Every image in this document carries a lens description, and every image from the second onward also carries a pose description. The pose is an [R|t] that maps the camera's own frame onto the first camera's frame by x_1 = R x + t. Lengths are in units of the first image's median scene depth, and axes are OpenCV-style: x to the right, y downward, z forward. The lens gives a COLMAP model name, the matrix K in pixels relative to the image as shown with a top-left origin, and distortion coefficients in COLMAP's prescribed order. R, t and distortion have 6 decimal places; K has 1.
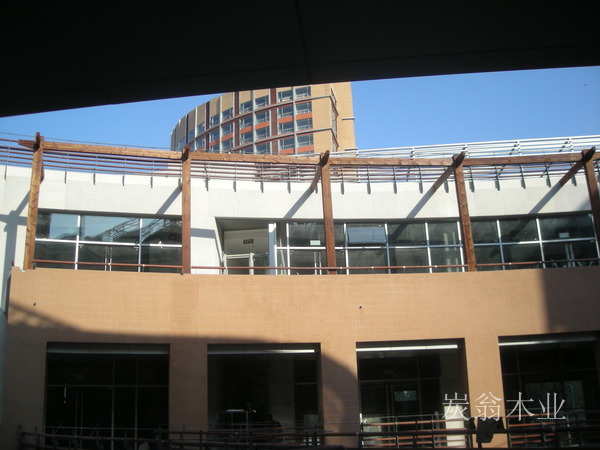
lens RADIAL K [[617.7, 0, 300.0], [0, 617.7, 225.0], [0, 0, 1]] dist [-0.147653, 0.035122]
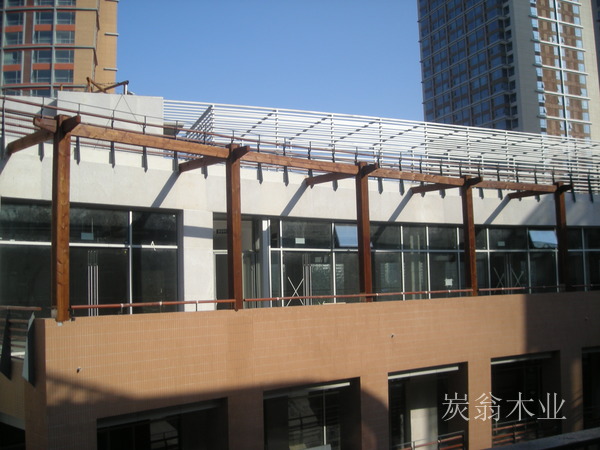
lens RADIAL K [[617.7, 0, 300.0], [0, 617.7, 225.0], [0, 0, 1]] dist [-0.147653, 0.035122]
pose [[0.883392, 0.060207, 0.464751, -0.409392], [-0.146332, 0.977565, 0.151505, -0.135220], [-0.445202, -0.201847, 0.872383, 0.222971]]
